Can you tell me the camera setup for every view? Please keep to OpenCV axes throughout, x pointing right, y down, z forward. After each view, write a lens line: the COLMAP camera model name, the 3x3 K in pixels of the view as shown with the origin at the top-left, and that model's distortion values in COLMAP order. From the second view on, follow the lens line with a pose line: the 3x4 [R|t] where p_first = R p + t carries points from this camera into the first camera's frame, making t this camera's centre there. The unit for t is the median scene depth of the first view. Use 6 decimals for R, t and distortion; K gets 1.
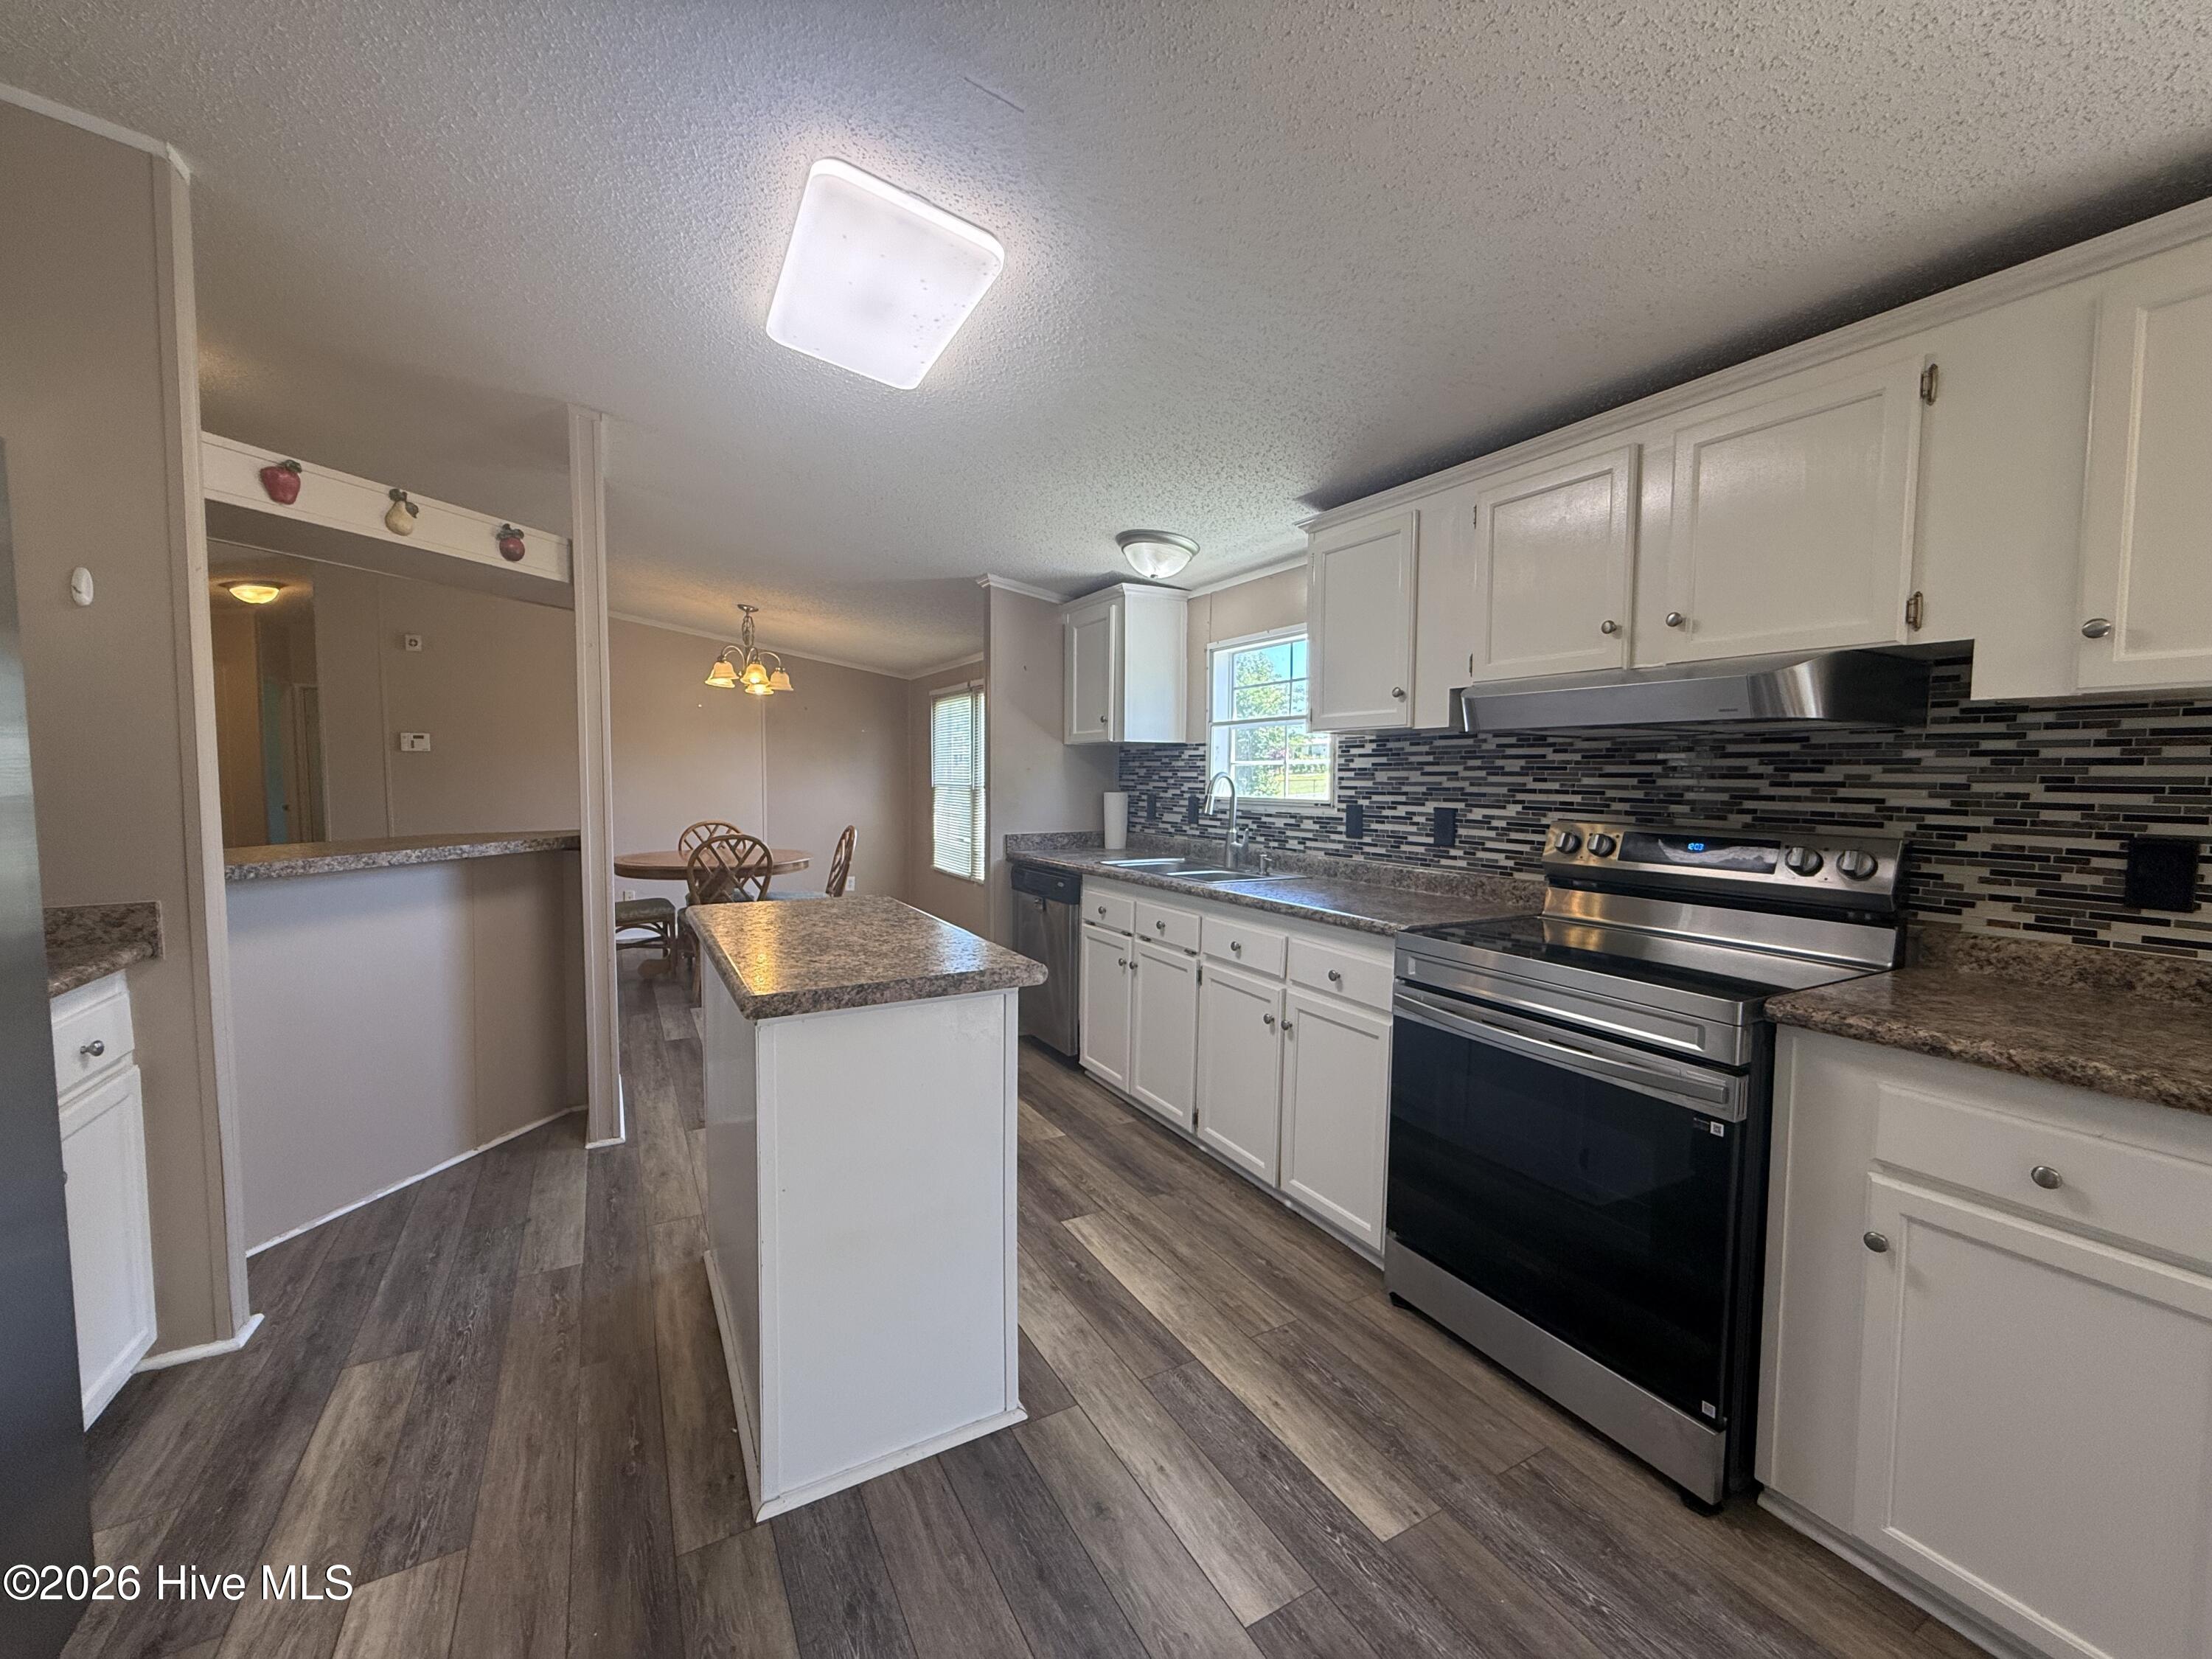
lens RADIAL K [[880.8, 0, 1098.4], [0, 880.8, 832.3], [0, 0, 1]] dist [-0.001670, 0.000758]
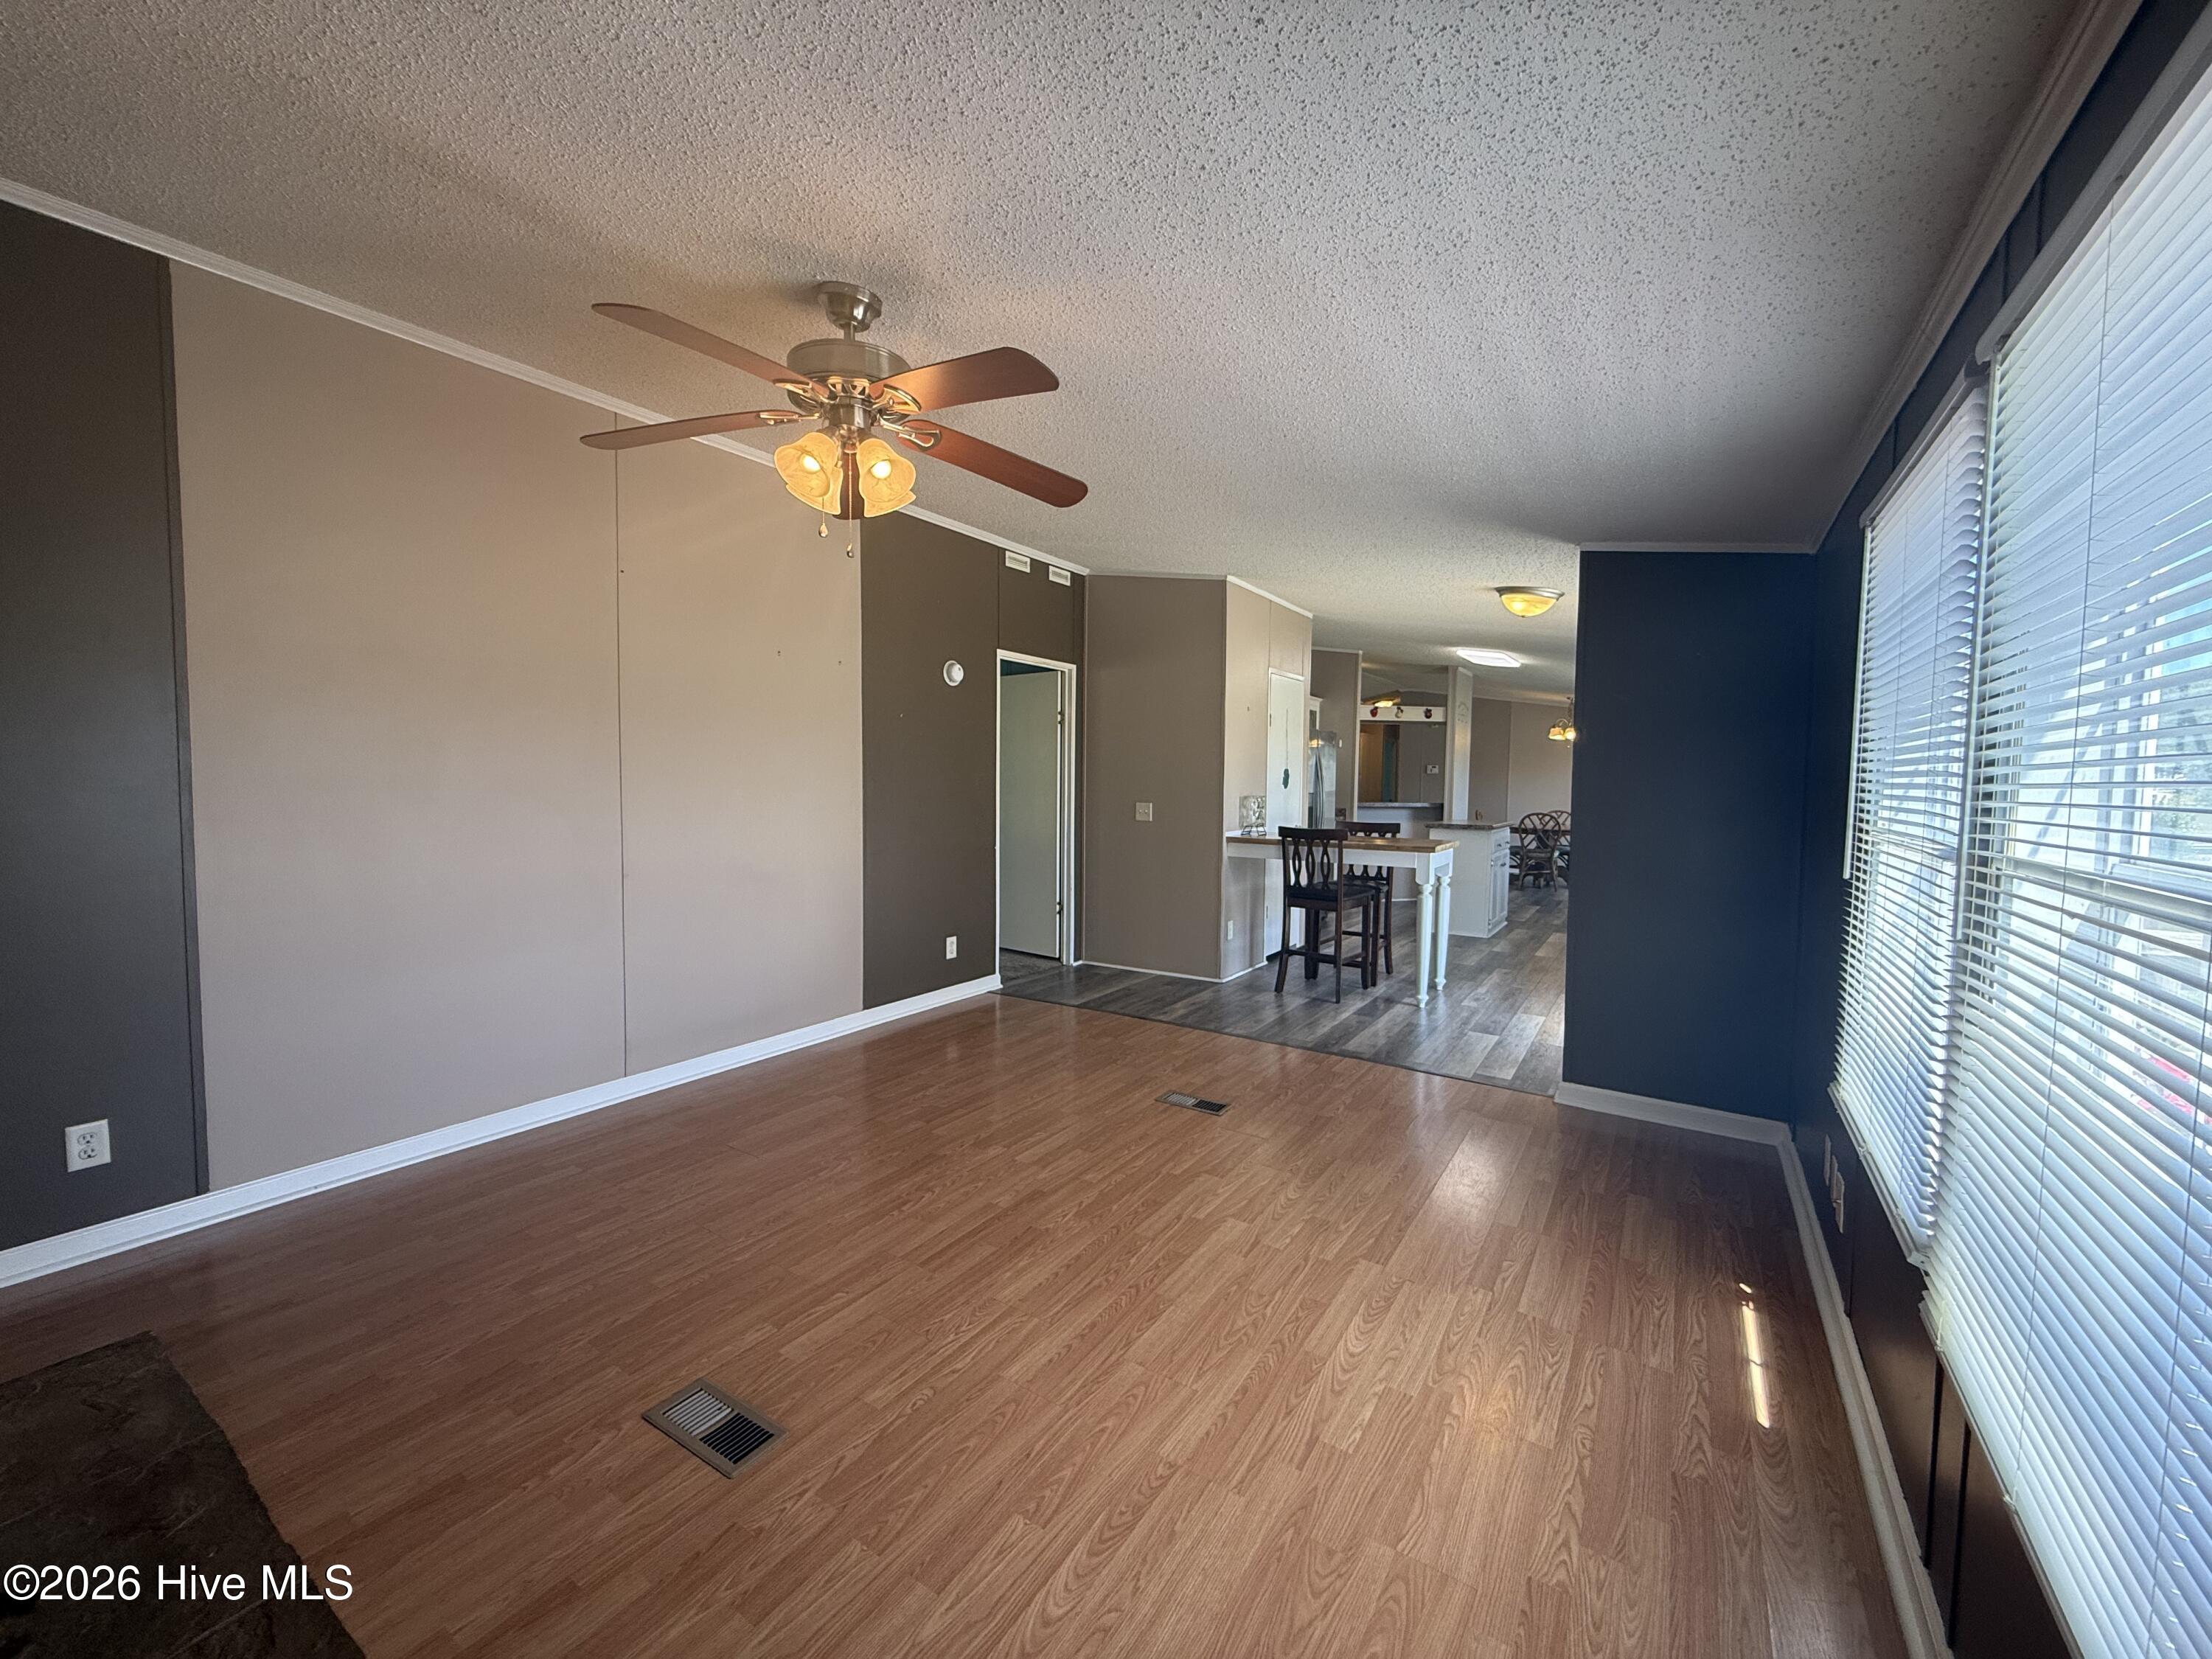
lens RADIAL K [[880.8, 0, 1095.6], [0, 880.8, 838.3], [0, 0, 1]] dist [-0.001670, 0.000758]
pose [[0.460076, 0.058147, -0.885974, 1.652525], [-0.068197, 0.997220, 0.030035, 0.123972], [0.885257, 0.046602, 0.462762, -1.561470]]
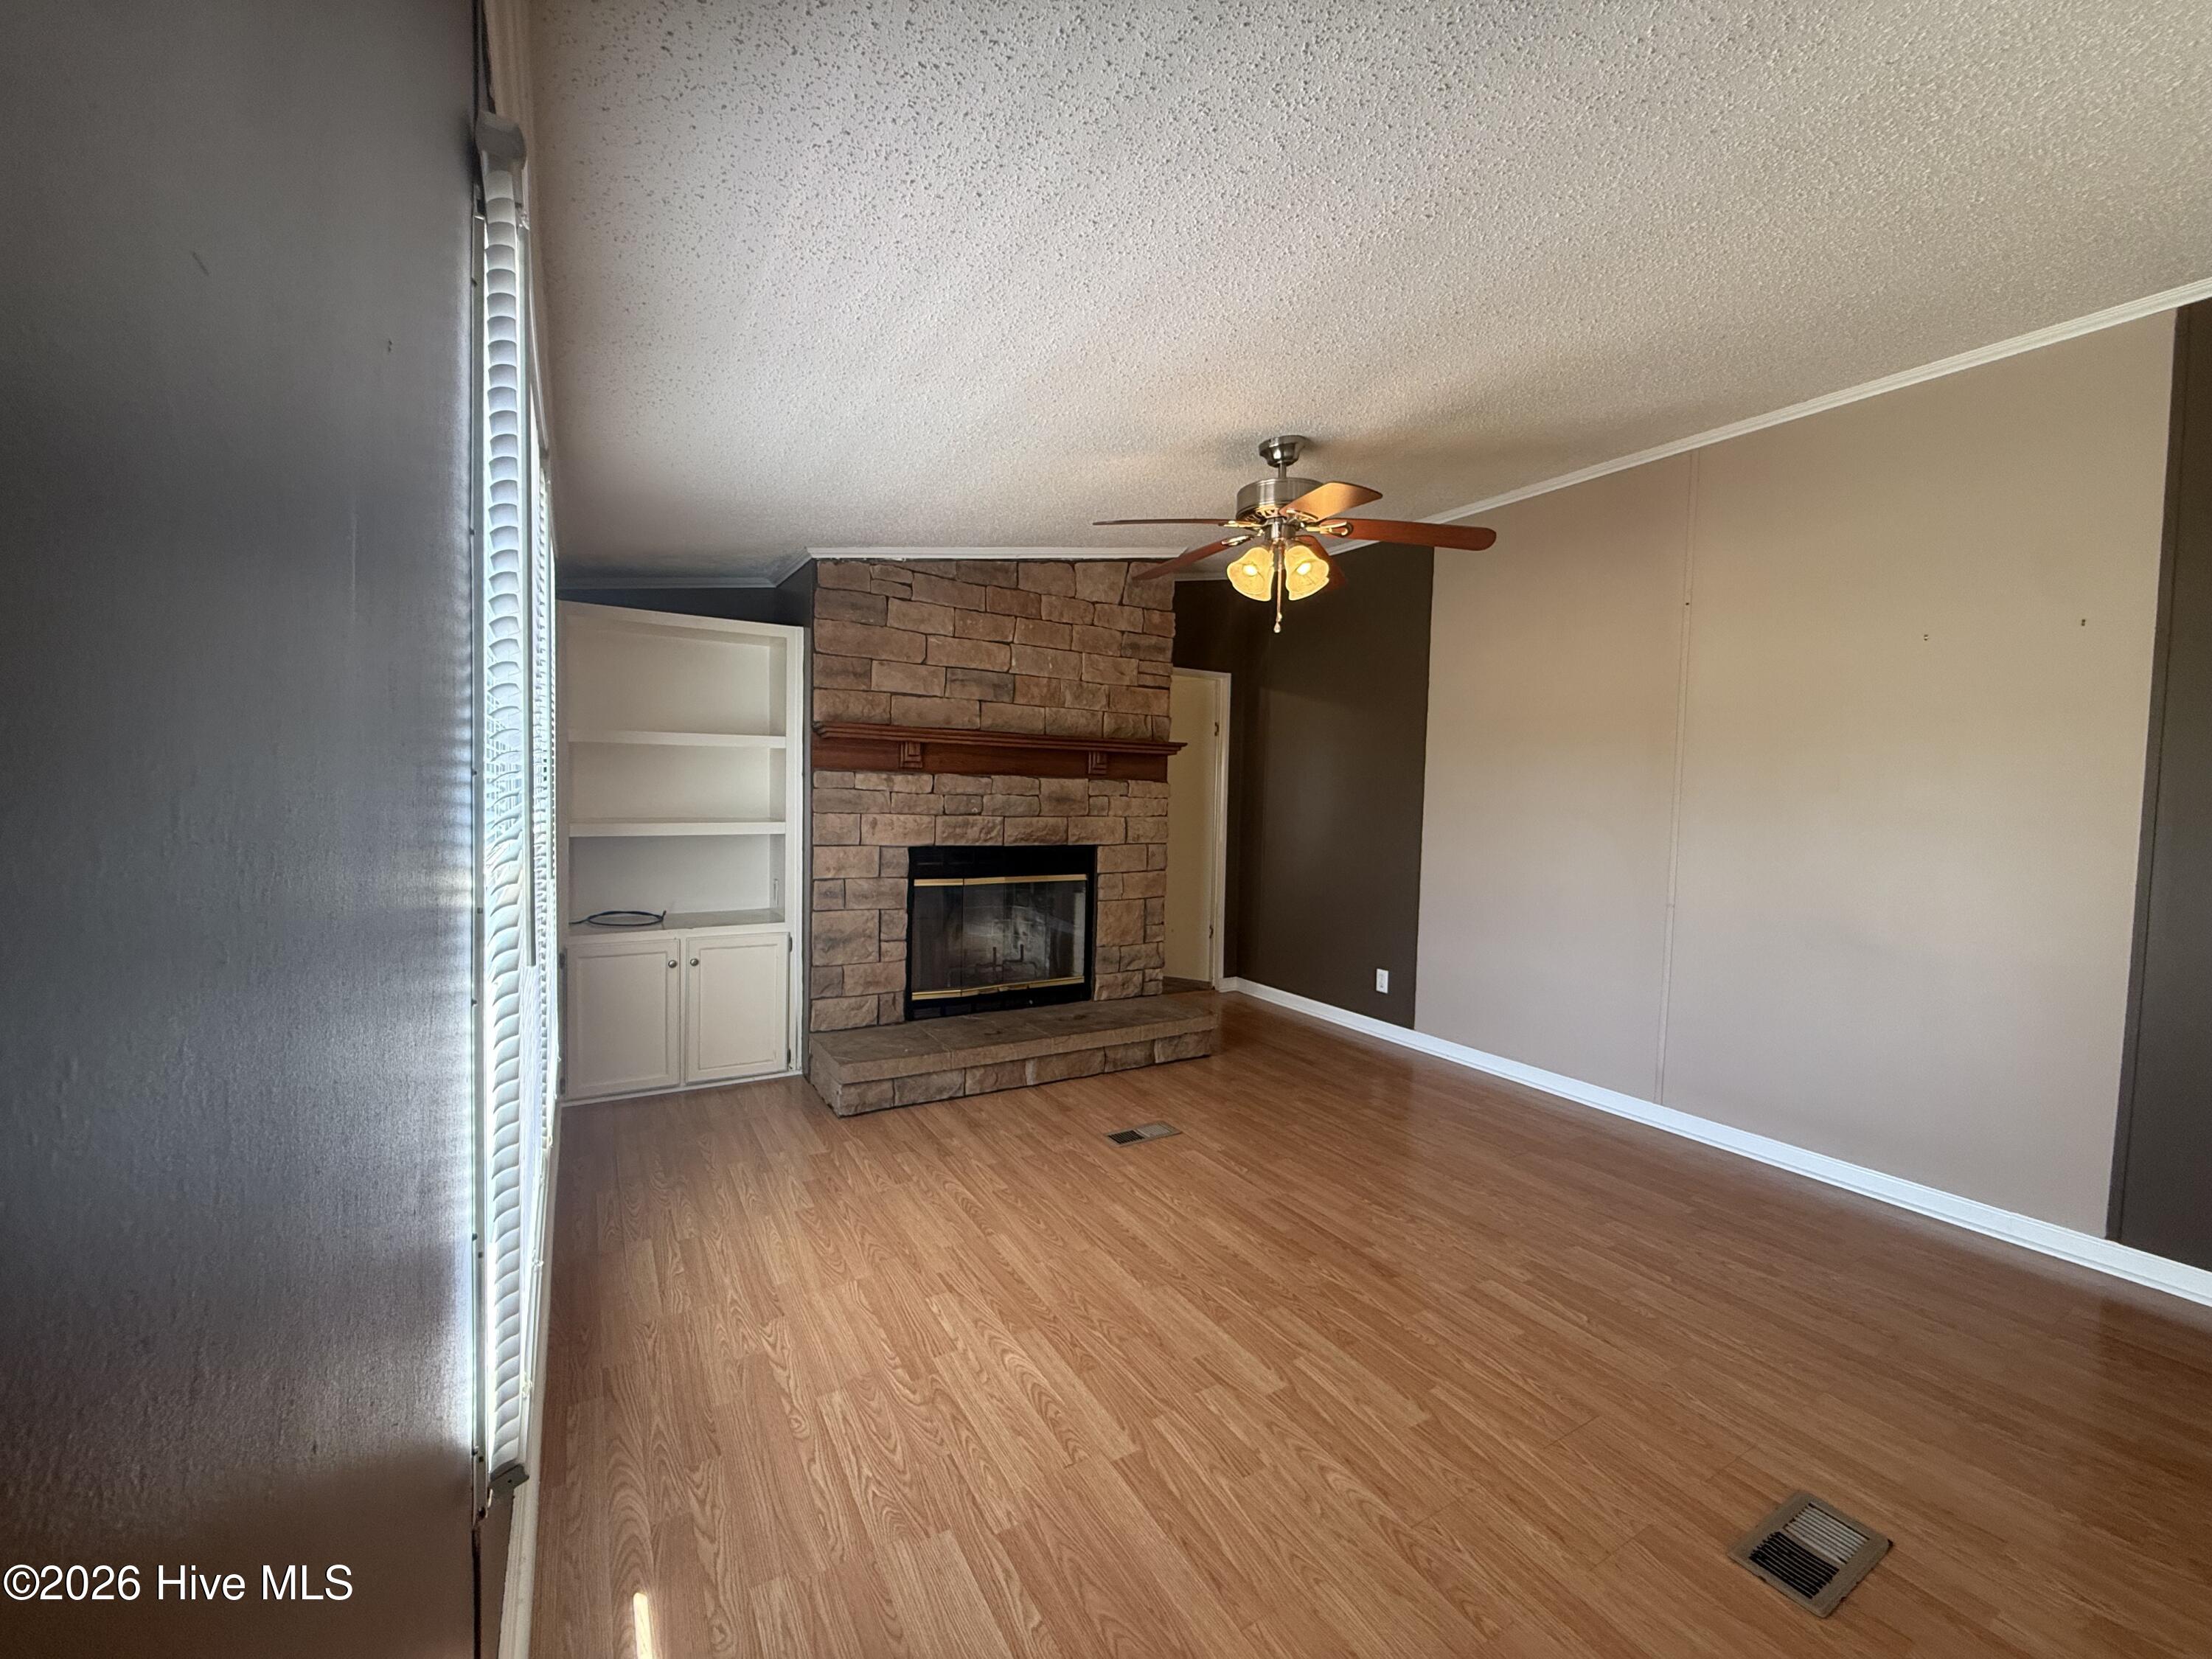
lens RADIAL K [[880.8, 0, 1105.4], [0, 880.8, 822.4], [0, 0, 1]] dist [-0.001670, 0.000758]
pose [[-0.998955, -0.030782, -0.033792, 1.116809], [-0.034172, 0.993902, 0.104835, 0.038985], [0.030359, 0.105880, -0.993915, -0.394717]]
